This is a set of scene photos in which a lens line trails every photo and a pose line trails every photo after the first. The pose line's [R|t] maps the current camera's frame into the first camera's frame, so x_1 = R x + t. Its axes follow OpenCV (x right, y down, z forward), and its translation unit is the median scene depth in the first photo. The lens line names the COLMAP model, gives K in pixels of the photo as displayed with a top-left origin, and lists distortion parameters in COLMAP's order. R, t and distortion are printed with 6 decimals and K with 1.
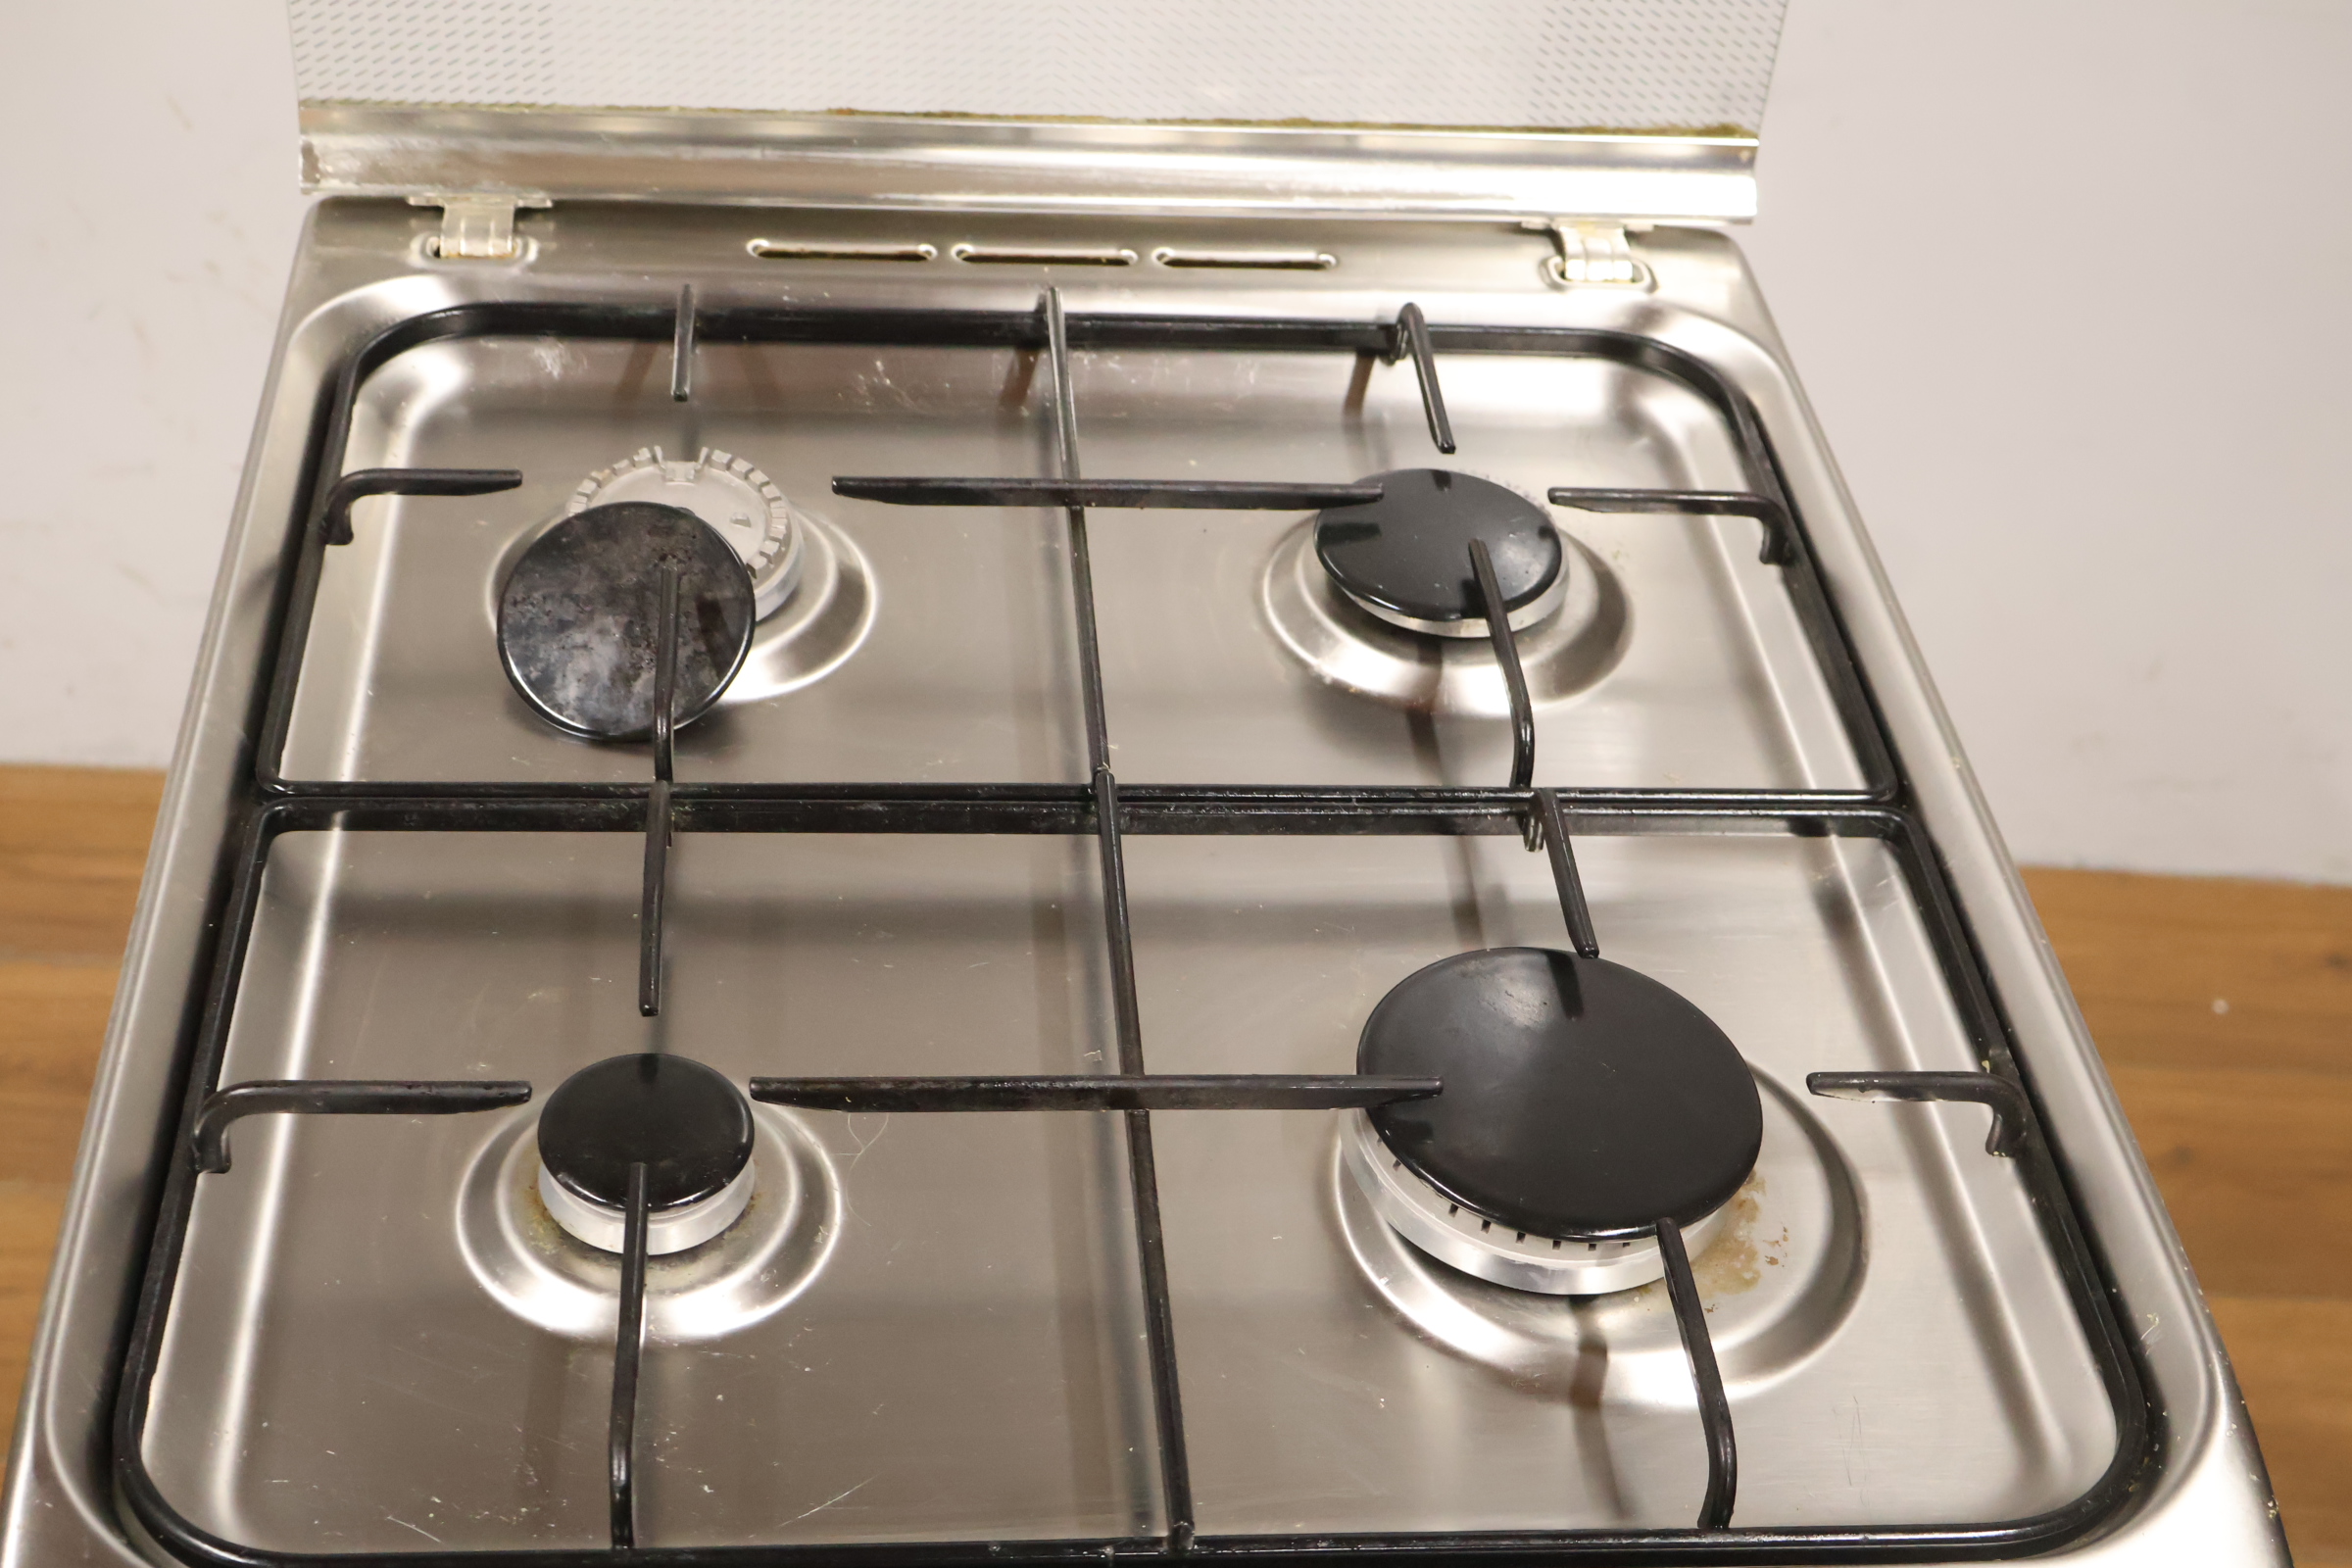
lens RADIAL K [[3178.7, 0, 1175.6], [0, 3178.7, 783.1], [0, 0, 1]] dist [-0.035358, 0.005560]
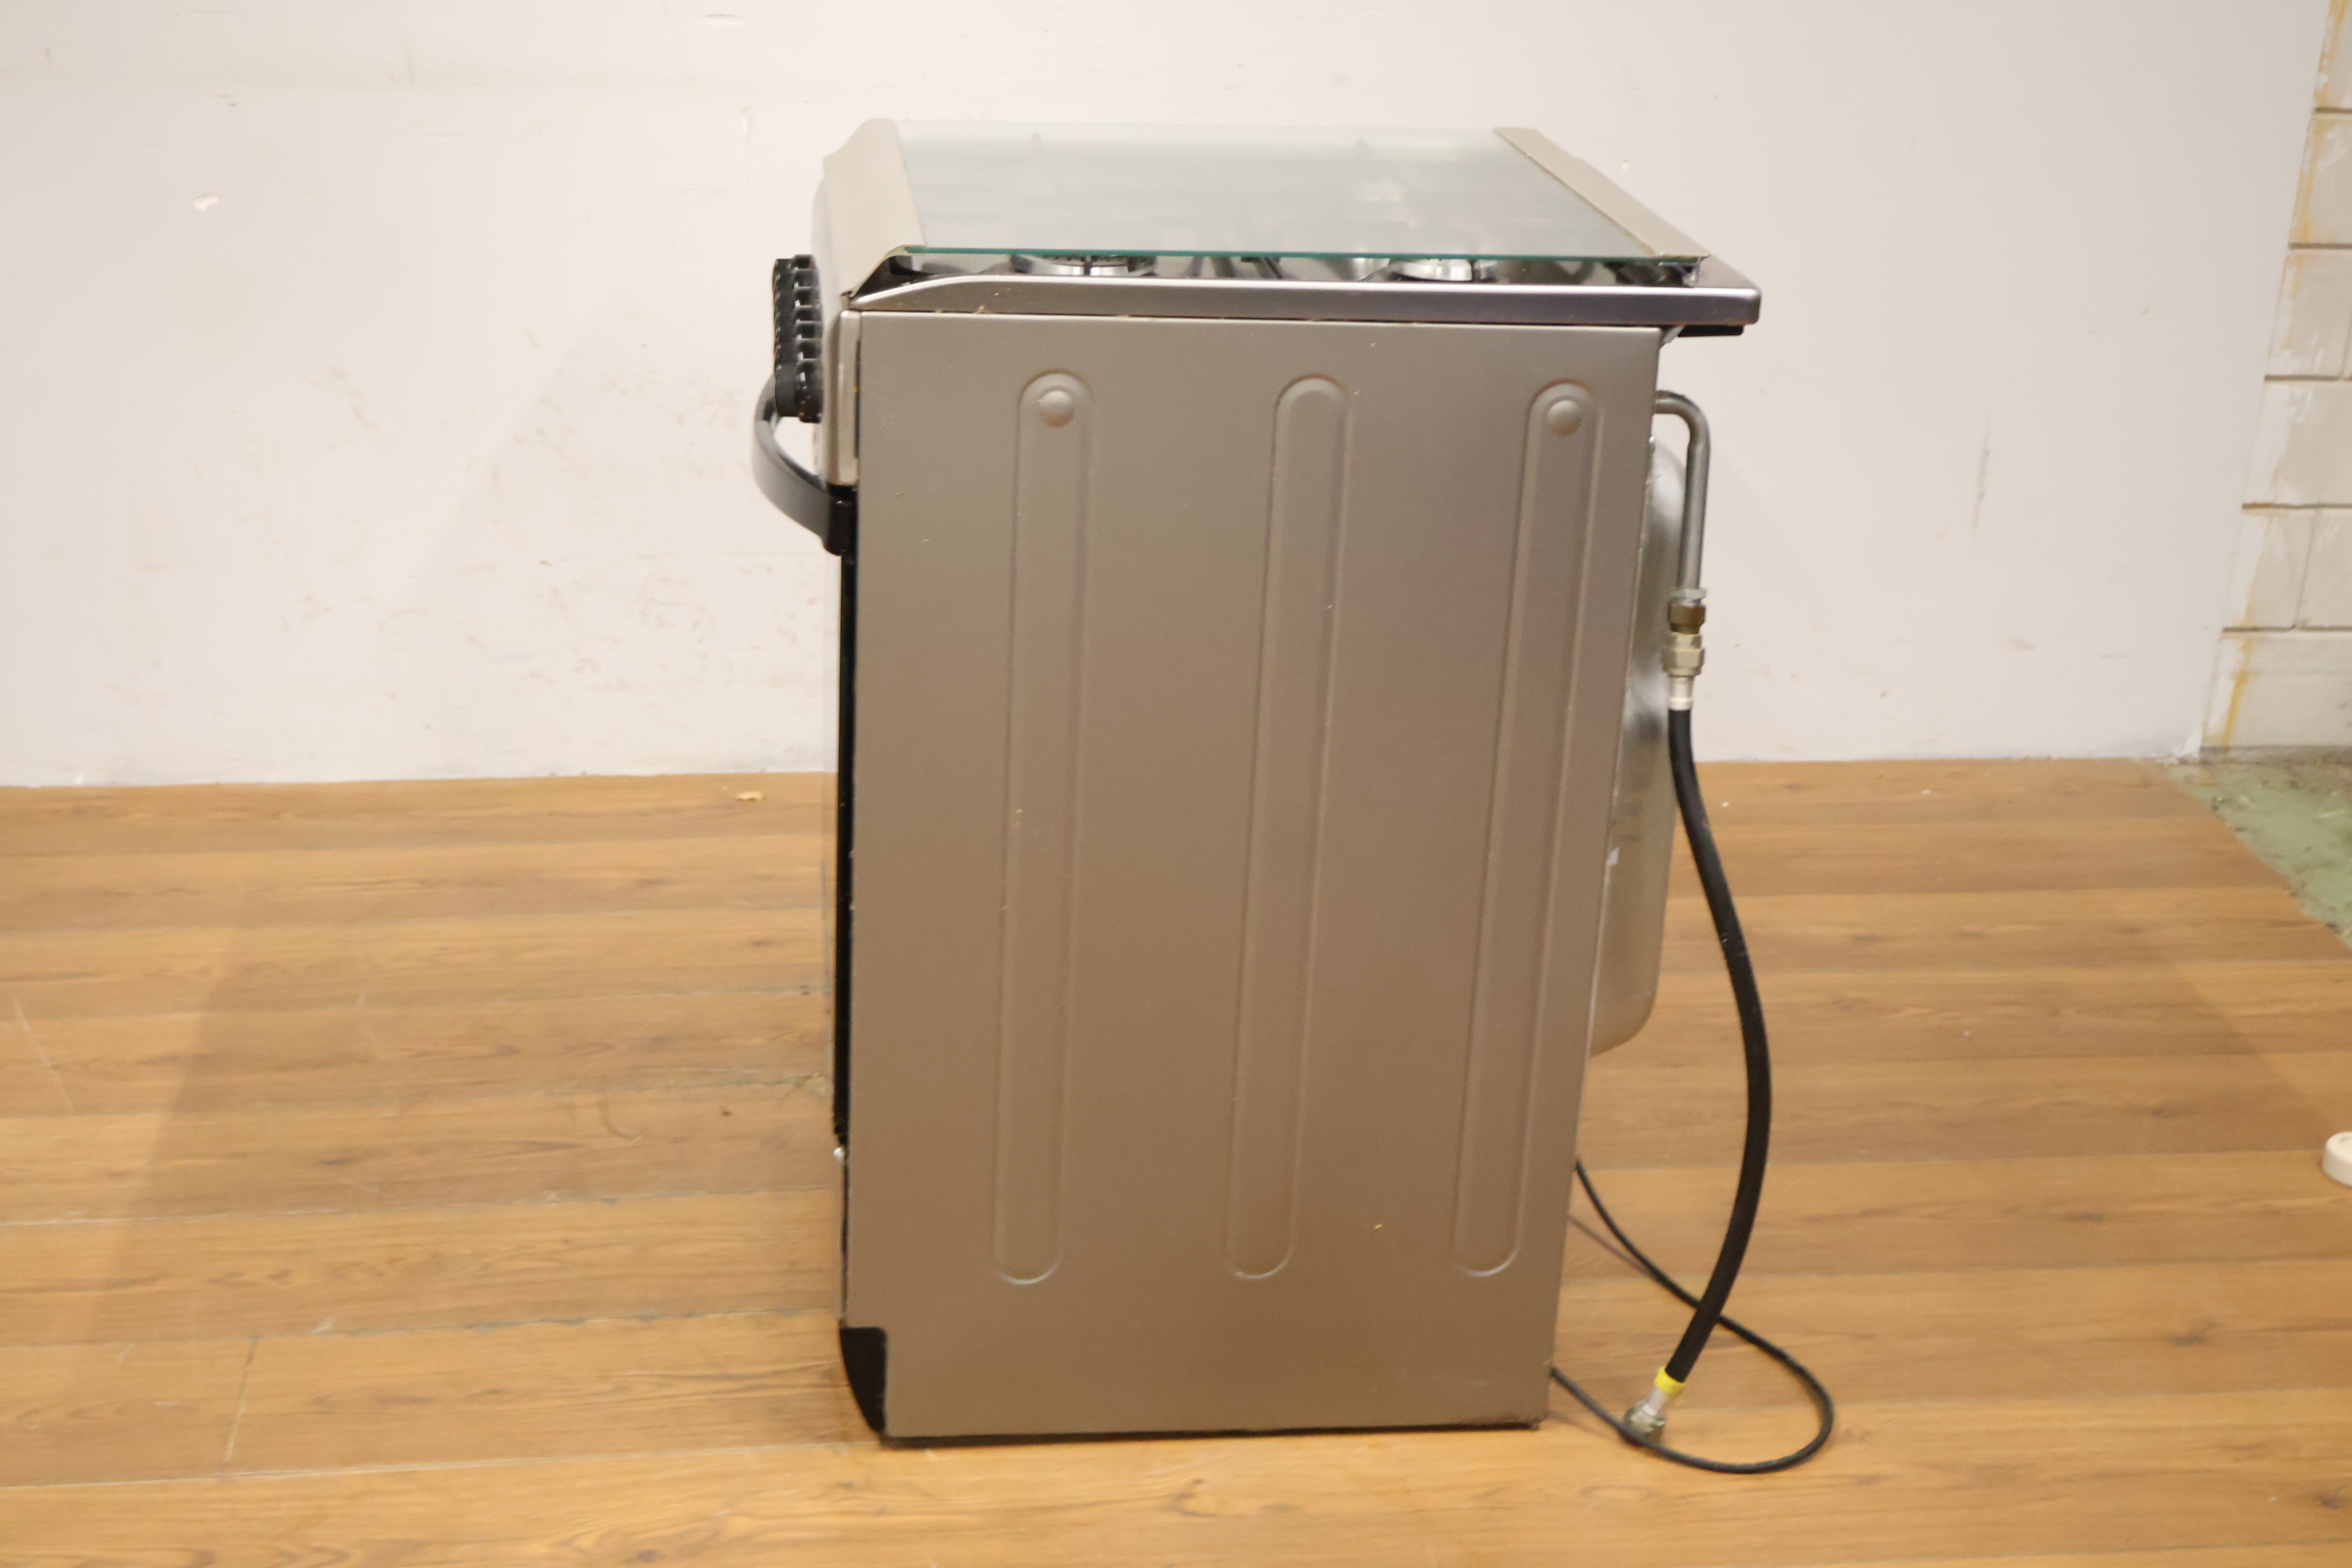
lens RADIAL K [[3223.7, 0, 1172.7], [0, 3223.7, 791.3], [0, 0, 1]] dist [0.011934, 0.016270]
pose [[0.990526, -0.079757, 0.111793, -0.346762], [0.111666, 0.941621, -0.317616, 1.296246], [-0.079934, 0.327091, 0.941606, -1.350195]]
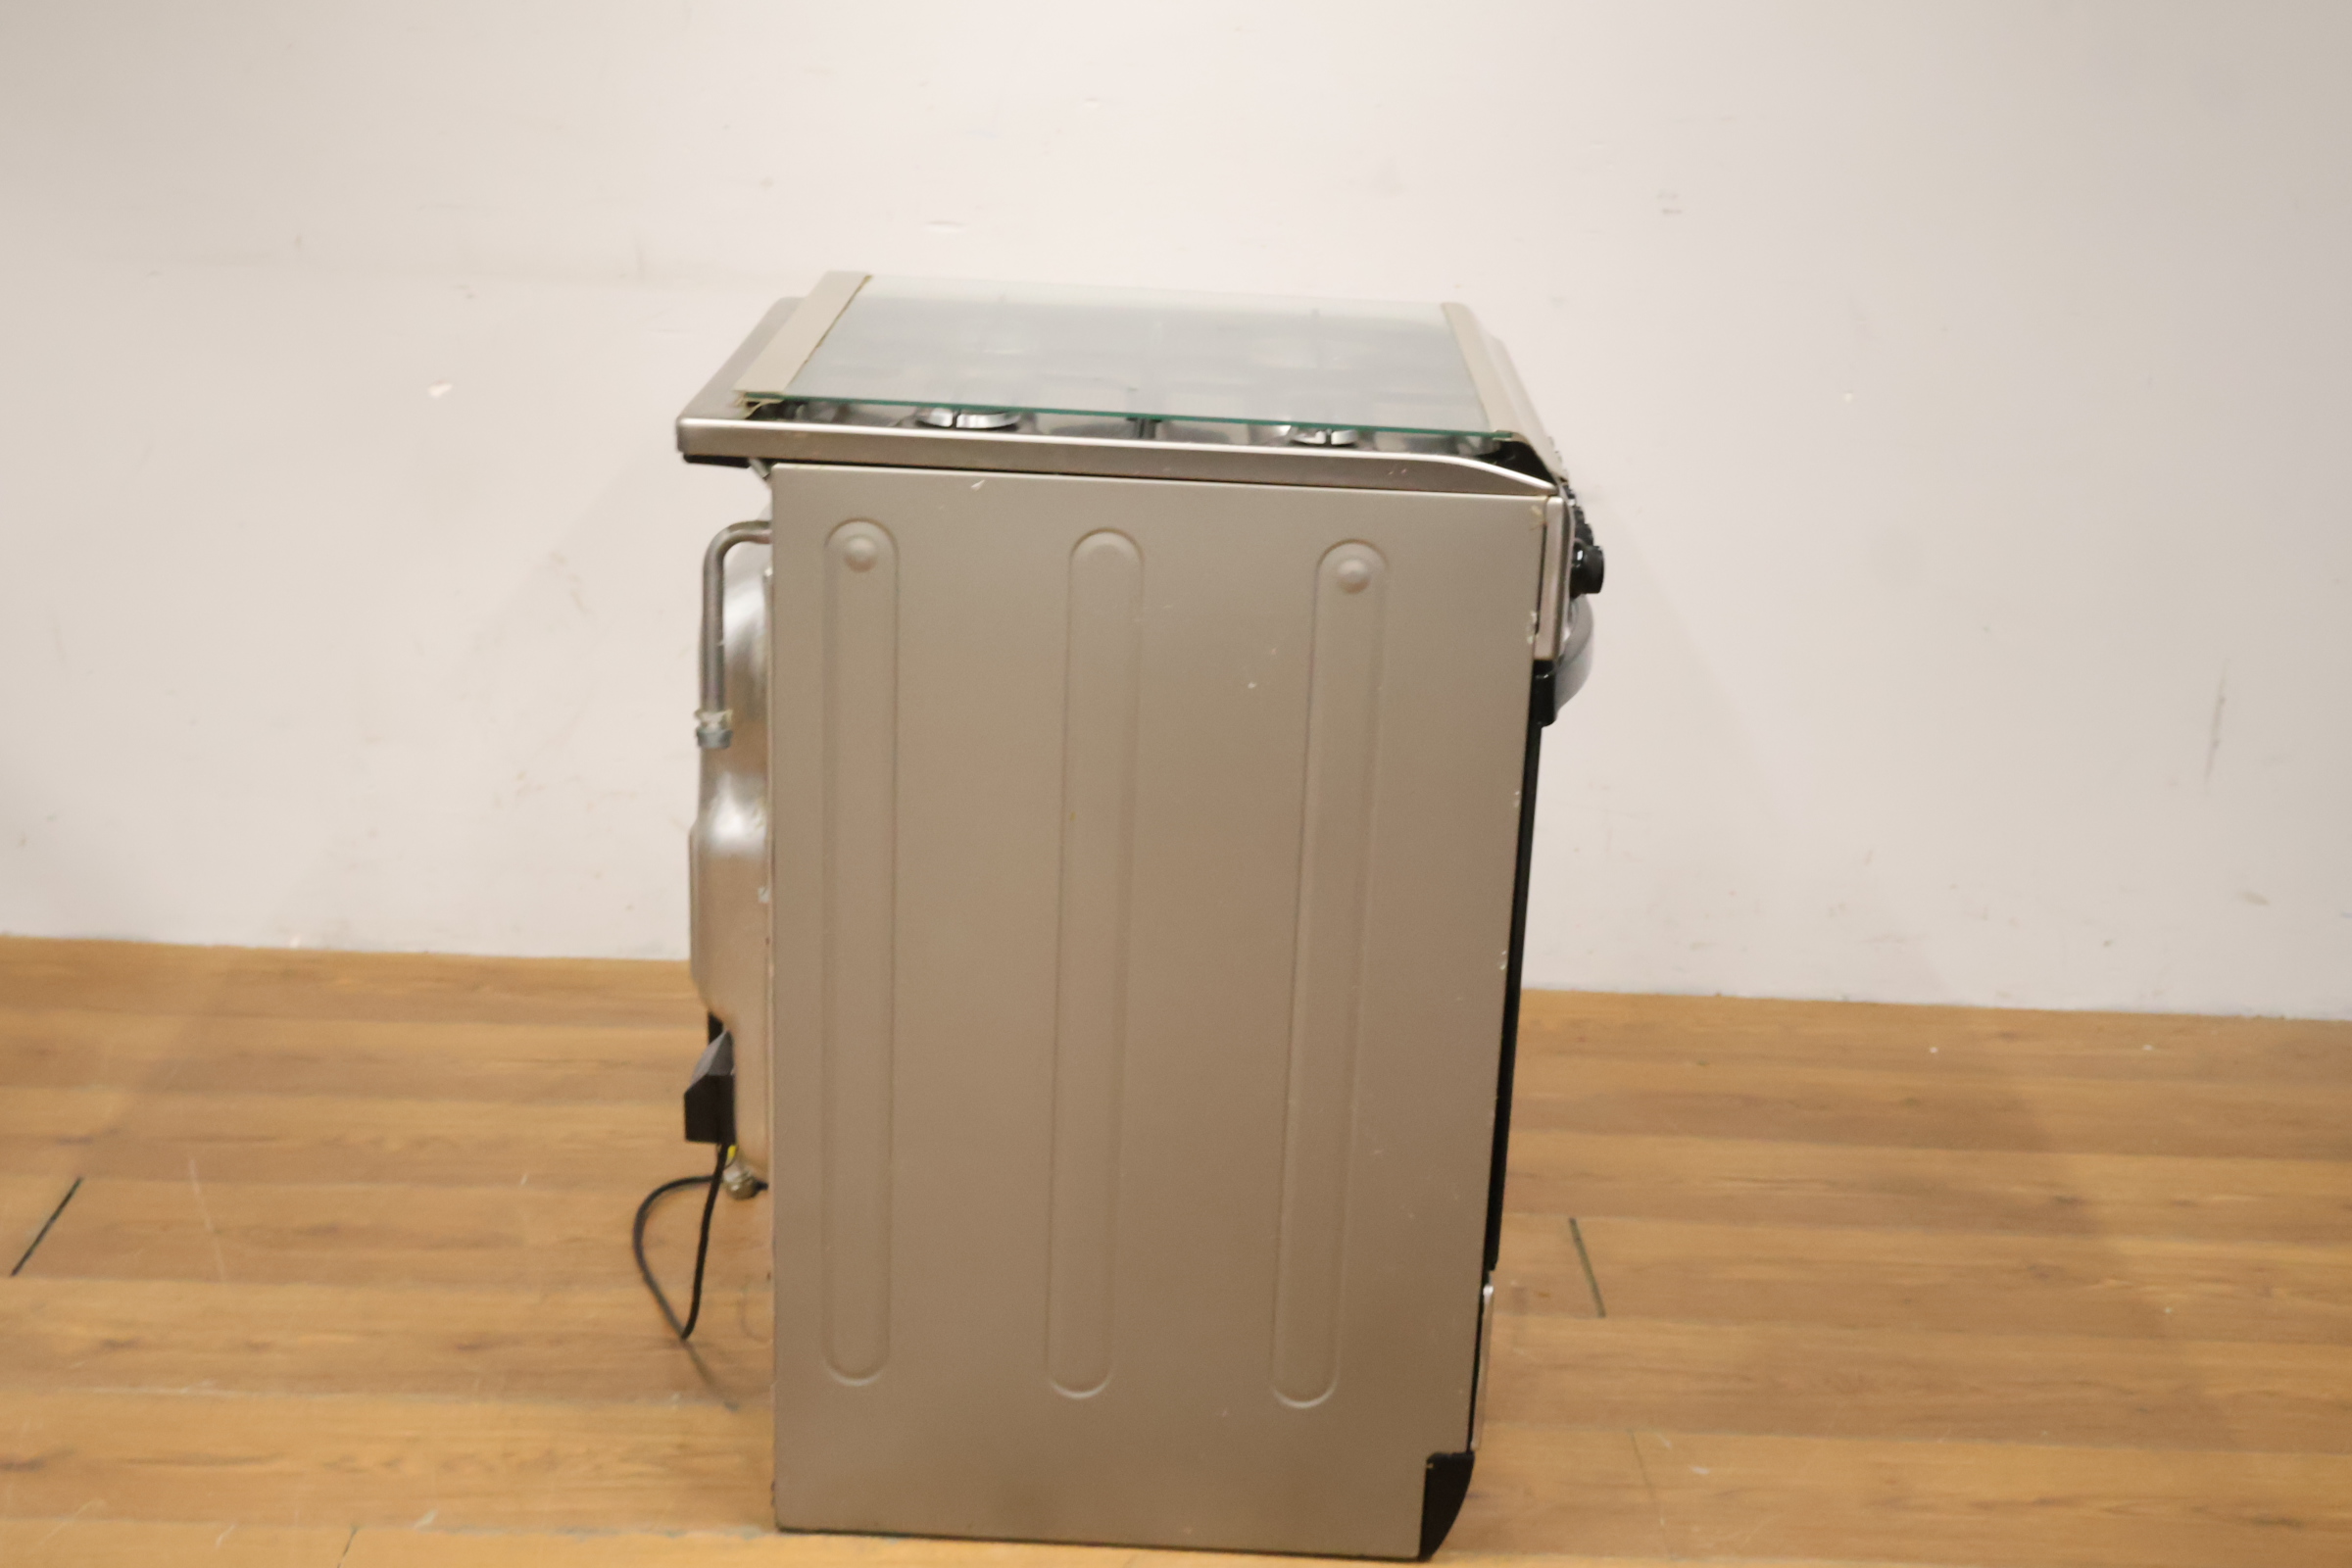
lens RADIAL K [[3082.7, 0, 1170.6], [0, 3082.7, 778.3], [0, 0, 1]] dist [0.002233, 0.006357]
pose [[0.999469, -0.029724, 0.013340, -0.186044], [0.032567, 0.922991, -0.383441, 1.212138], [-0.000915, 0.383672, 0.923469, -1.190814]]
